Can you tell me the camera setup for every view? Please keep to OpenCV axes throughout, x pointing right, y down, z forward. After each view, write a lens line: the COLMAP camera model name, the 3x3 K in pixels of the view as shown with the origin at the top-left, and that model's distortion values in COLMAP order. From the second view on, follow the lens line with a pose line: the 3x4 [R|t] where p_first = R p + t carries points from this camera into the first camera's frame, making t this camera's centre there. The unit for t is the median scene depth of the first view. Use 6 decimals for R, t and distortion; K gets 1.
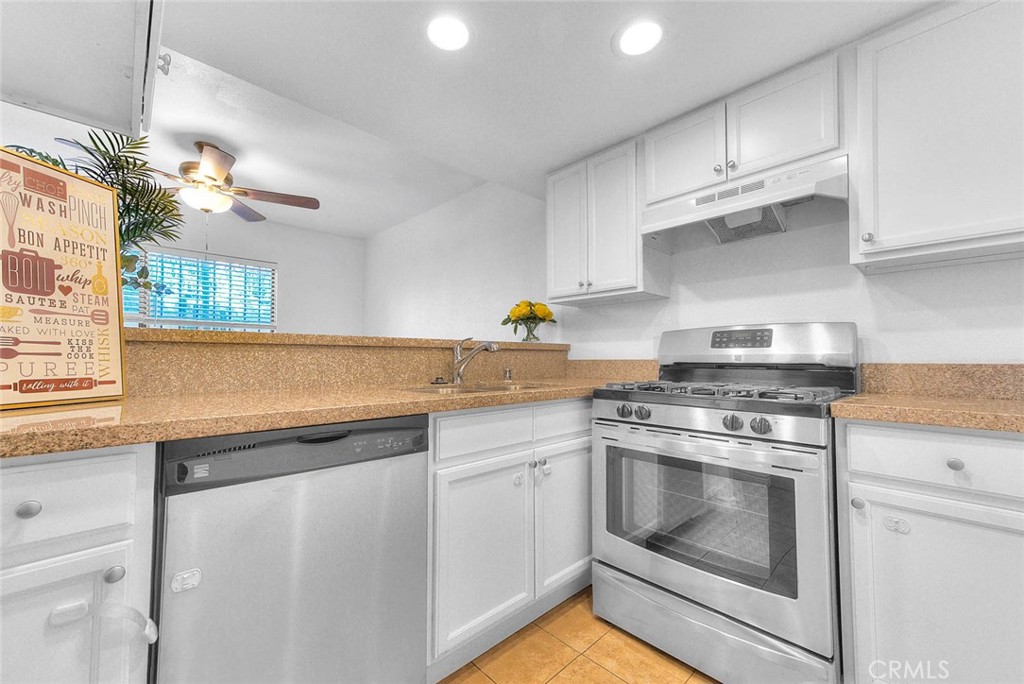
lens RADIAL K [[399.3, 0, 512.0], [0, 399.3, 342.0], [0, 0, 1]] dist [0.018807, 0.000062]
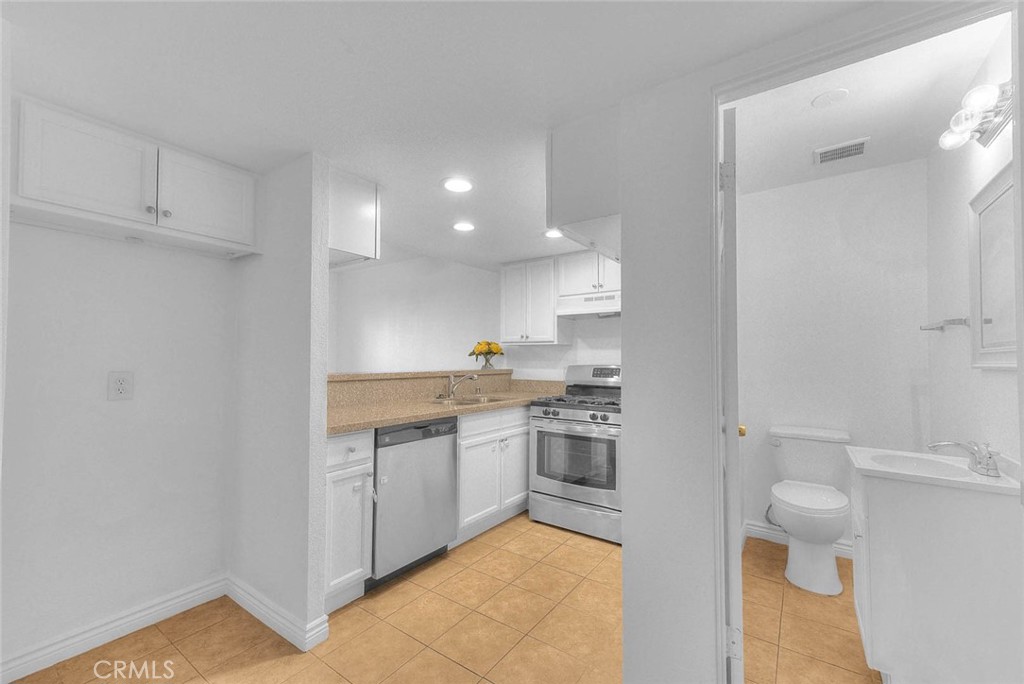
lens RADIAL K [[412.4, 0, 496.9], [0, 412.4, 344.4], [0, 0, 1]] dist [0.000725, 0.000054]
pose [[0.988271, 0.006126, 0.152587, -0.246260], [-0.007748, 0.999920, 0.010034, -0.162371], [-0.152514, -0.011099, 0.988239, -0.871225]]
